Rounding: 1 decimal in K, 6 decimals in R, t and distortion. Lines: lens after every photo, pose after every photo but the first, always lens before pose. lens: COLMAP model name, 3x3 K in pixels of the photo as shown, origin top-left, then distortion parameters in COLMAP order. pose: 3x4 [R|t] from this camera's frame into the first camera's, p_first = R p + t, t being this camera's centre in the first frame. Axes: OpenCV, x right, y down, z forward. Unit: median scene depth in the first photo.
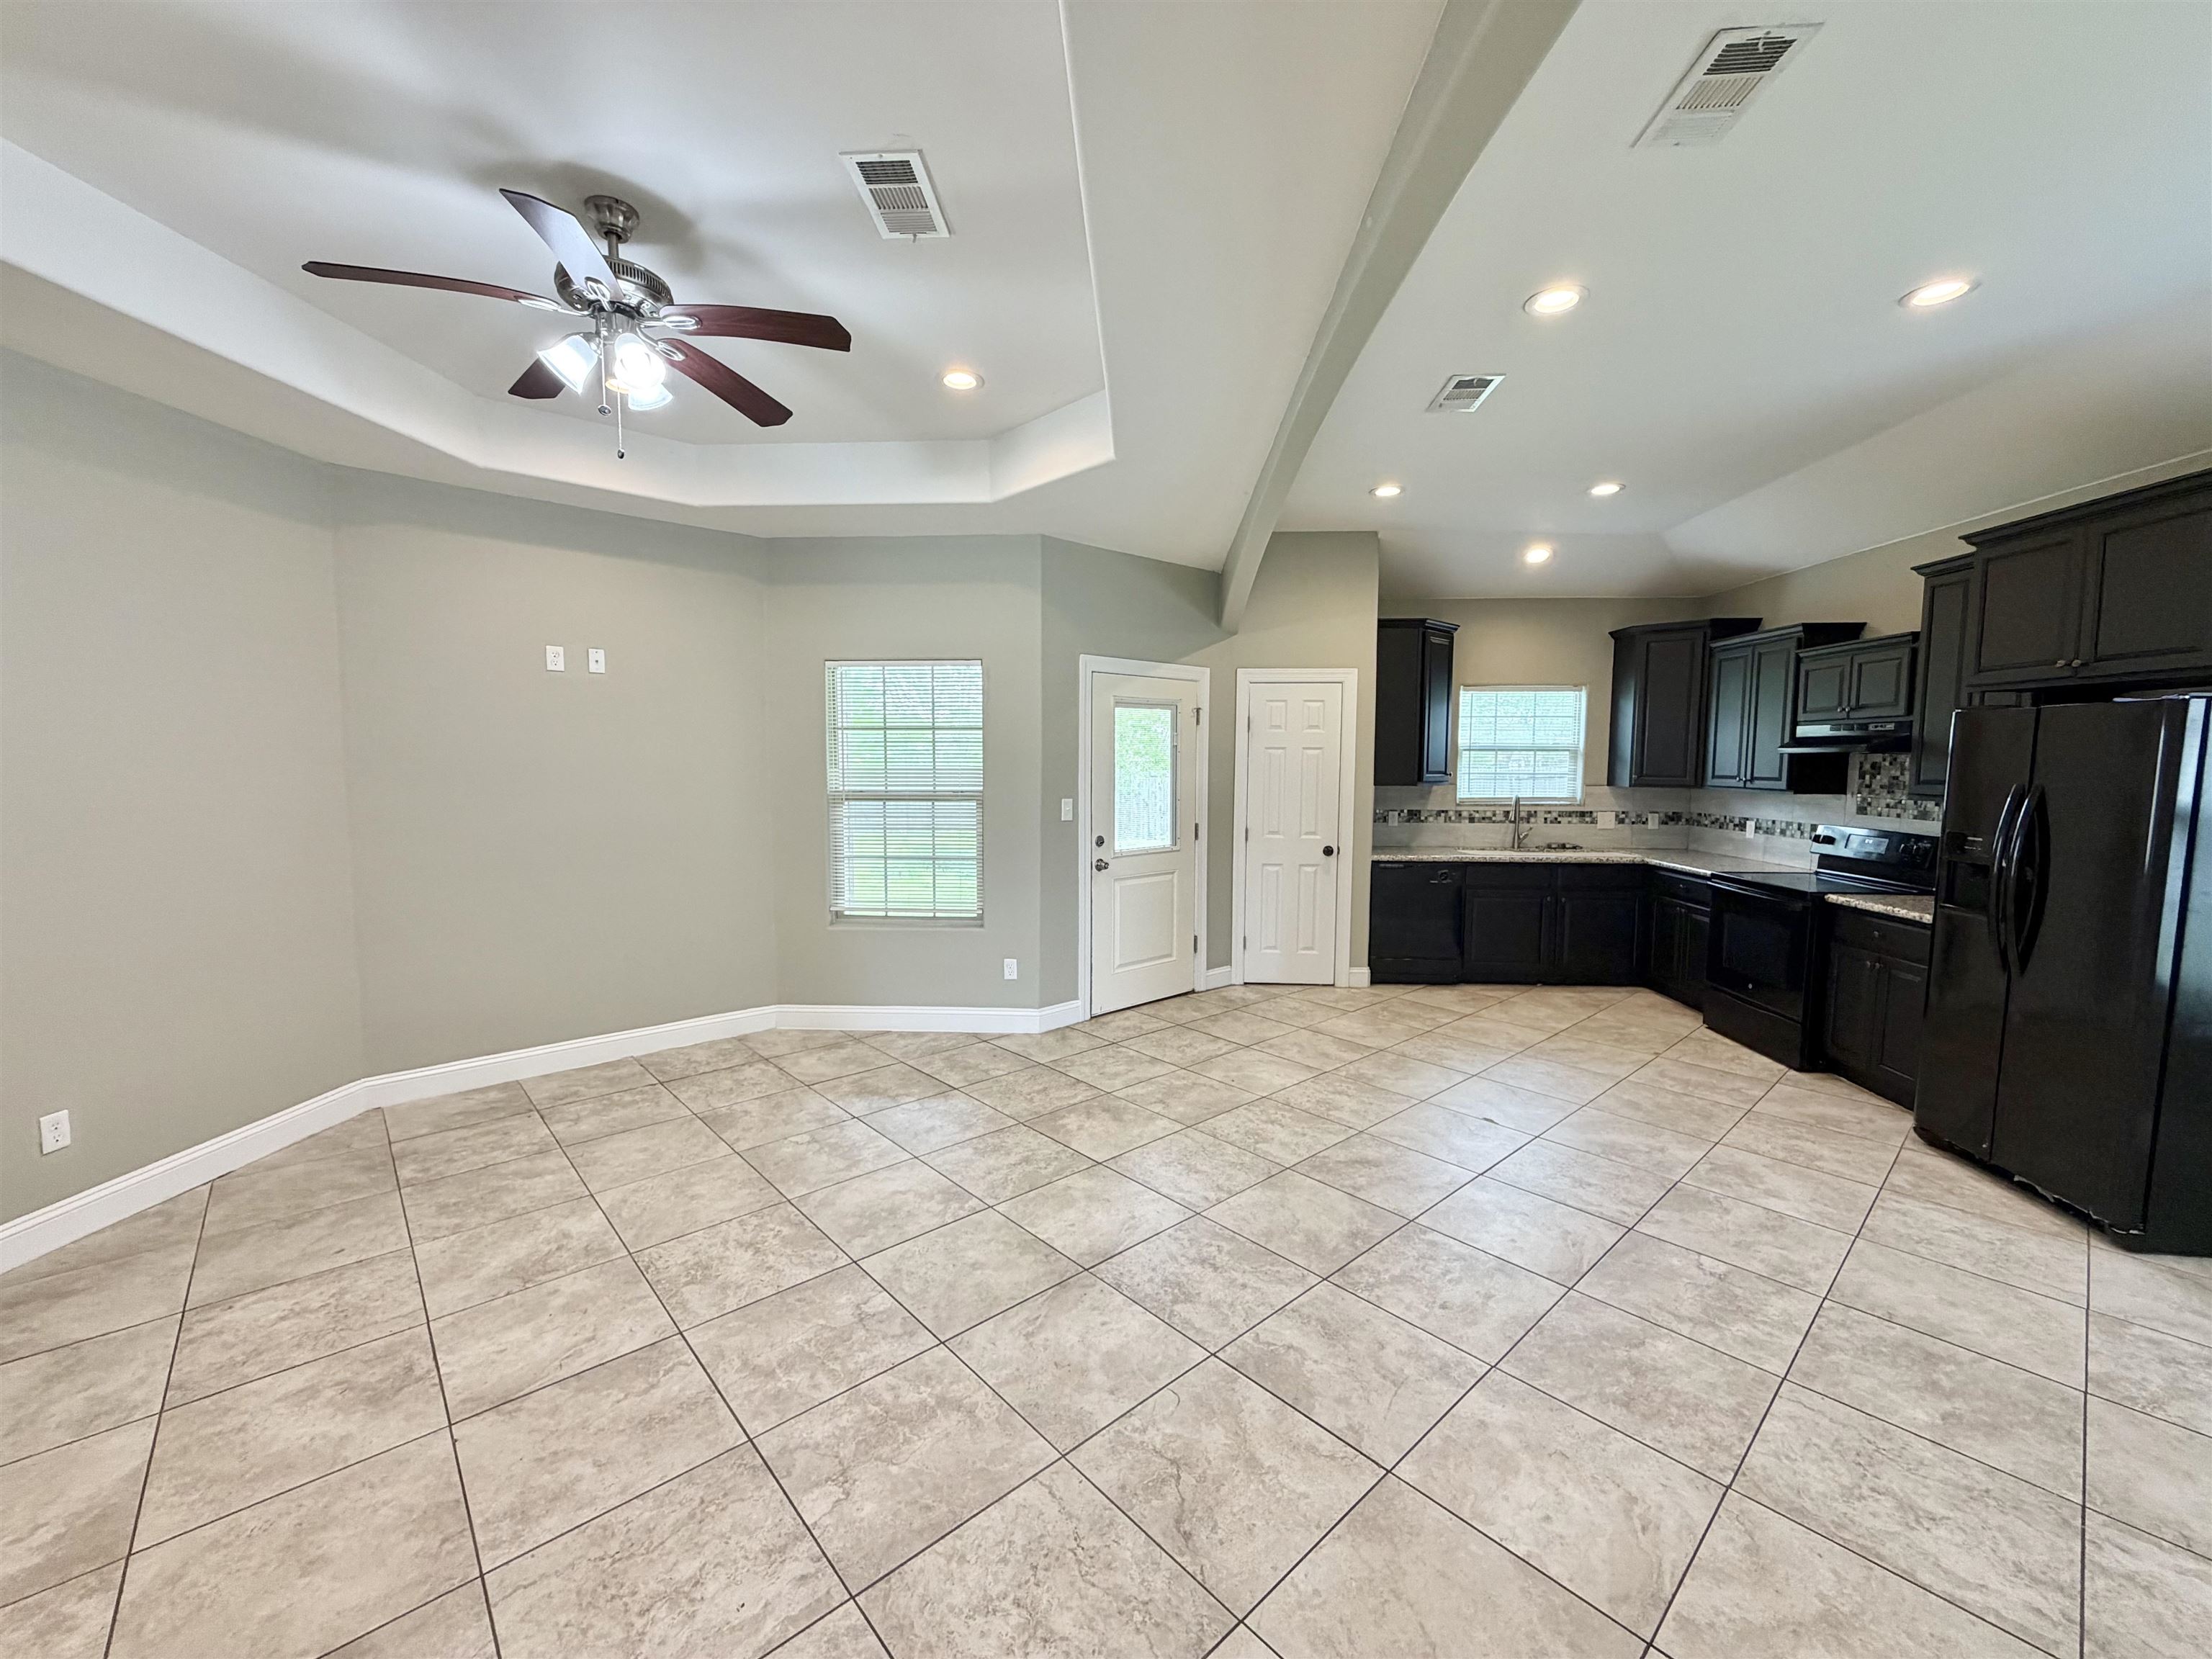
lens RADIAL K [[882.9, 0, 1099.2], [0, 882.9, 831.6], [0, 0, 1]] dist [-0.000757, 0.000476]
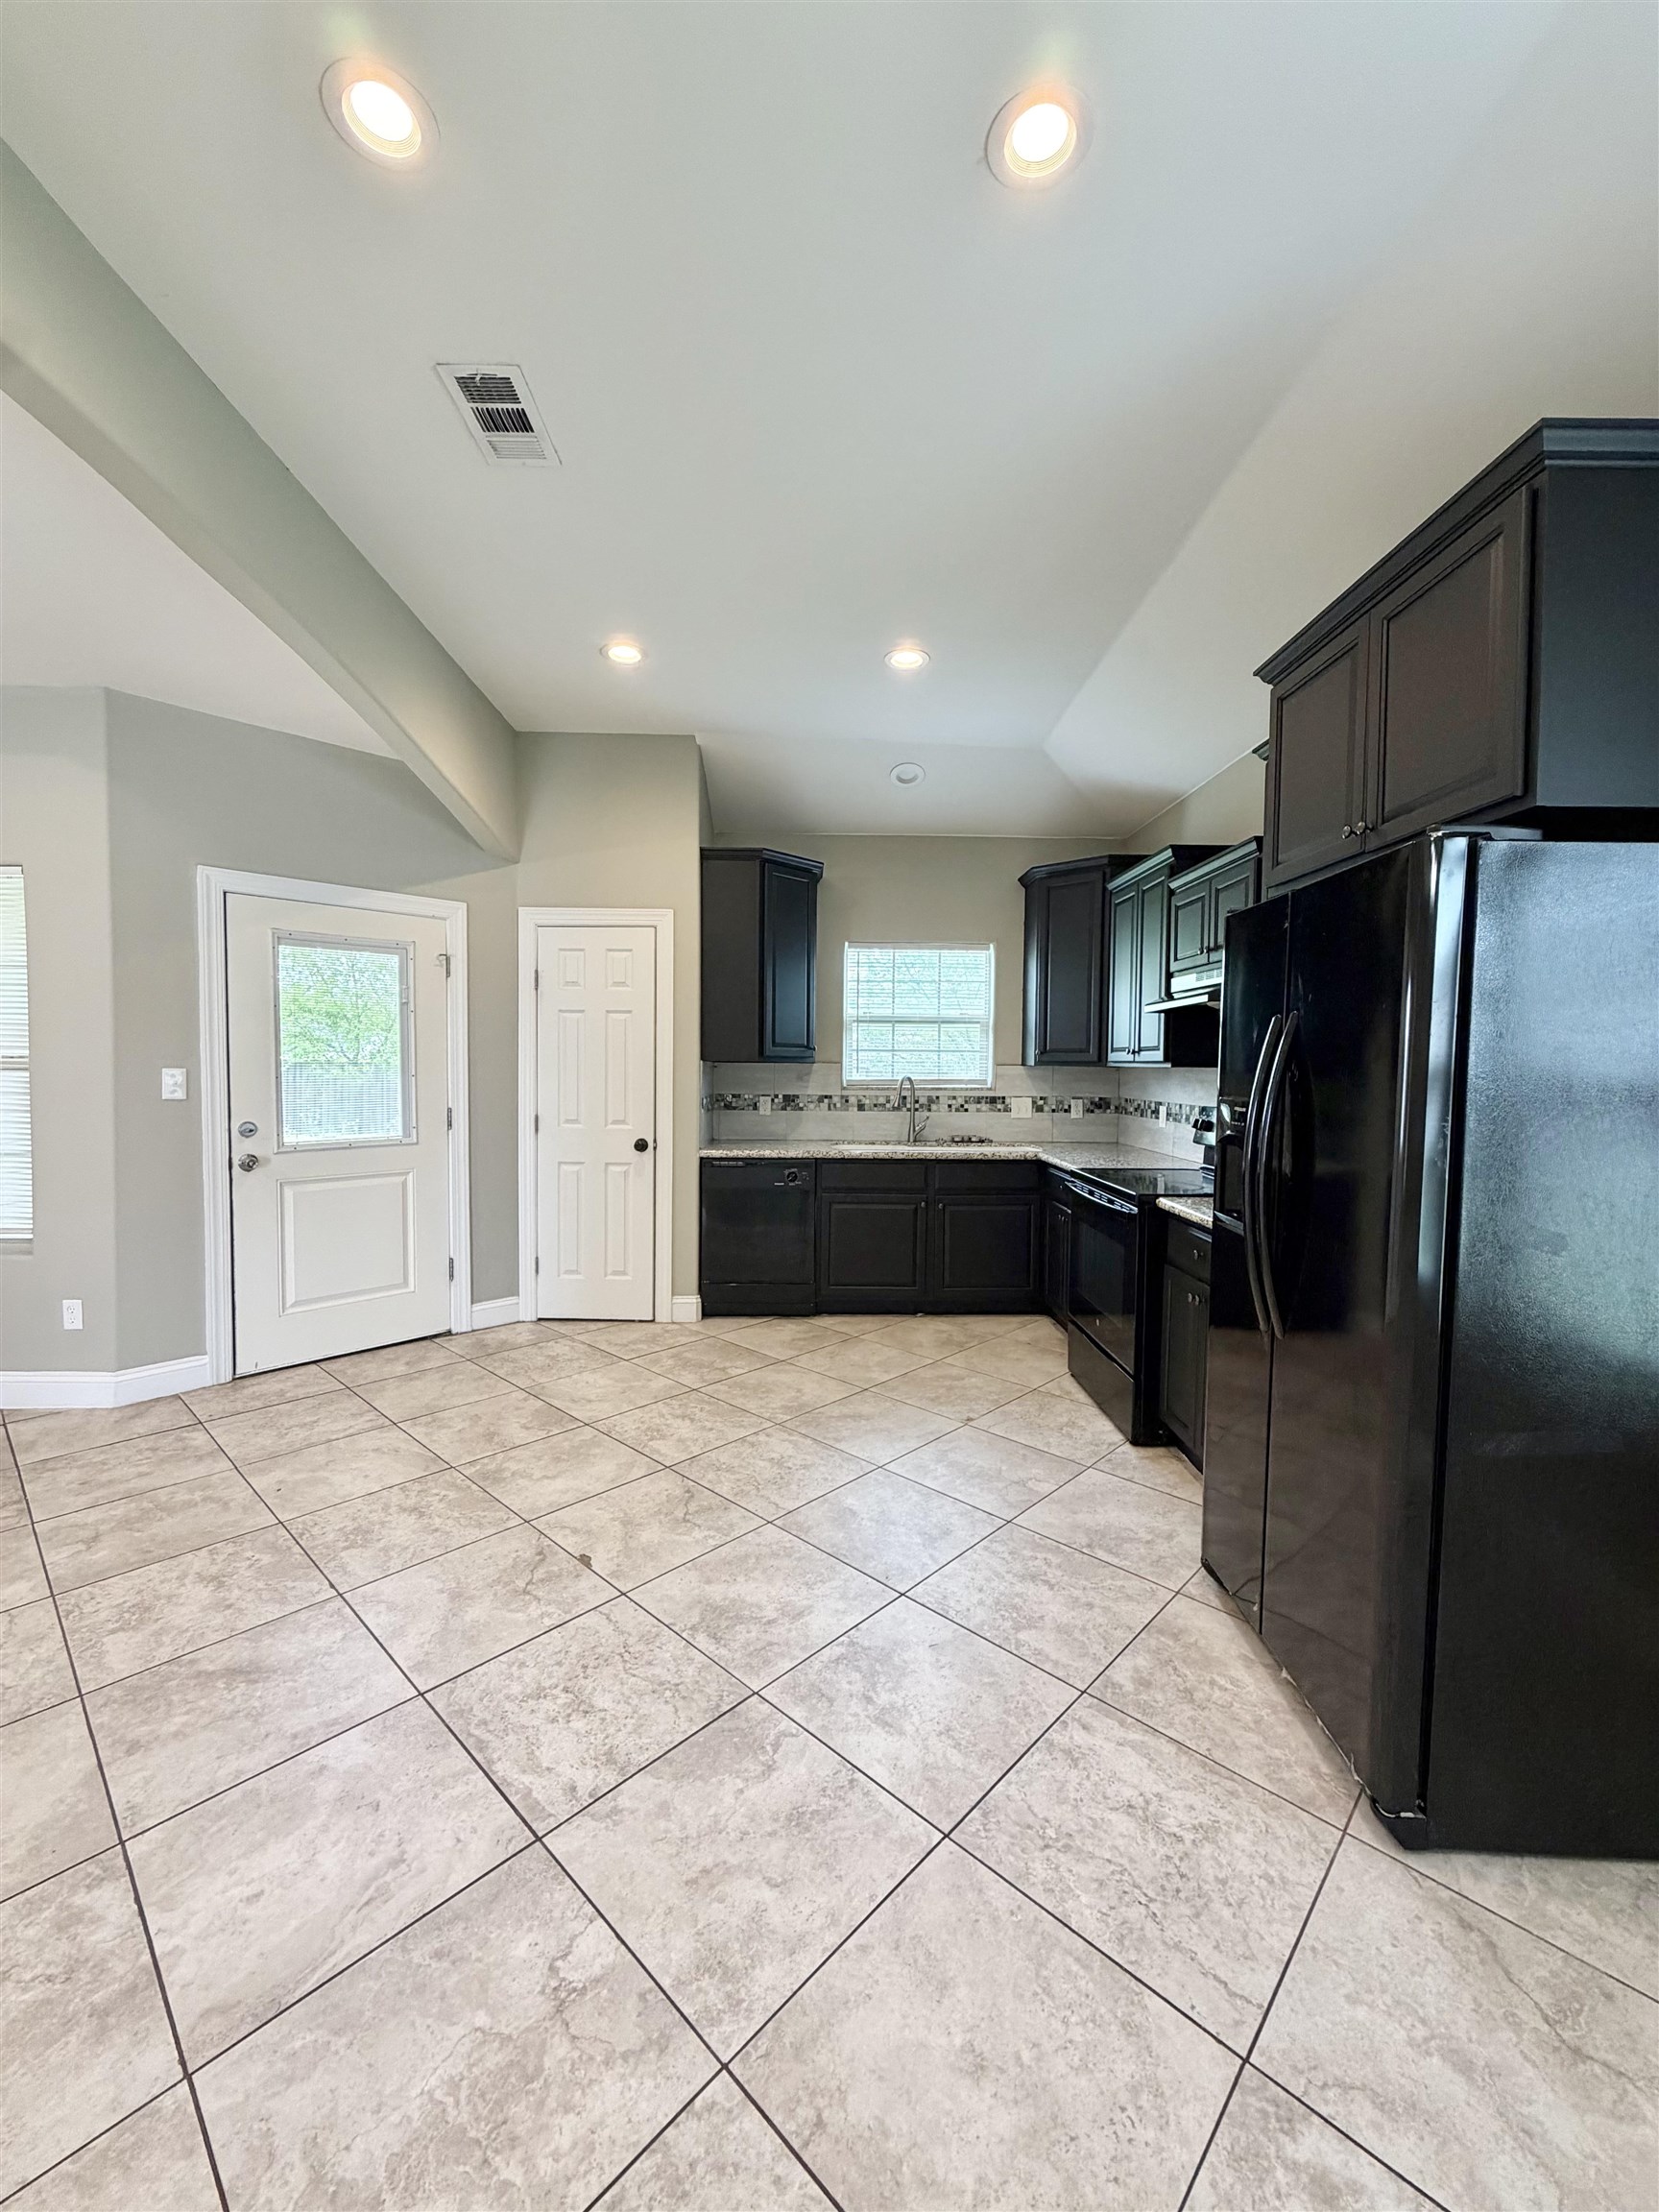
lens RADIAL K [[882.9, 0, 827.4], [0, 882.9, 1100.4], [0, 0, 1]] dist [-0.000757, 0.000476]
pose [[0.996842, 0.001788, 0.079386, 0.402138], [0.001519, 0.999134, -0.041589, 0.017370], [-0.079392, 0.041578, 0.995976, 0.243122]]
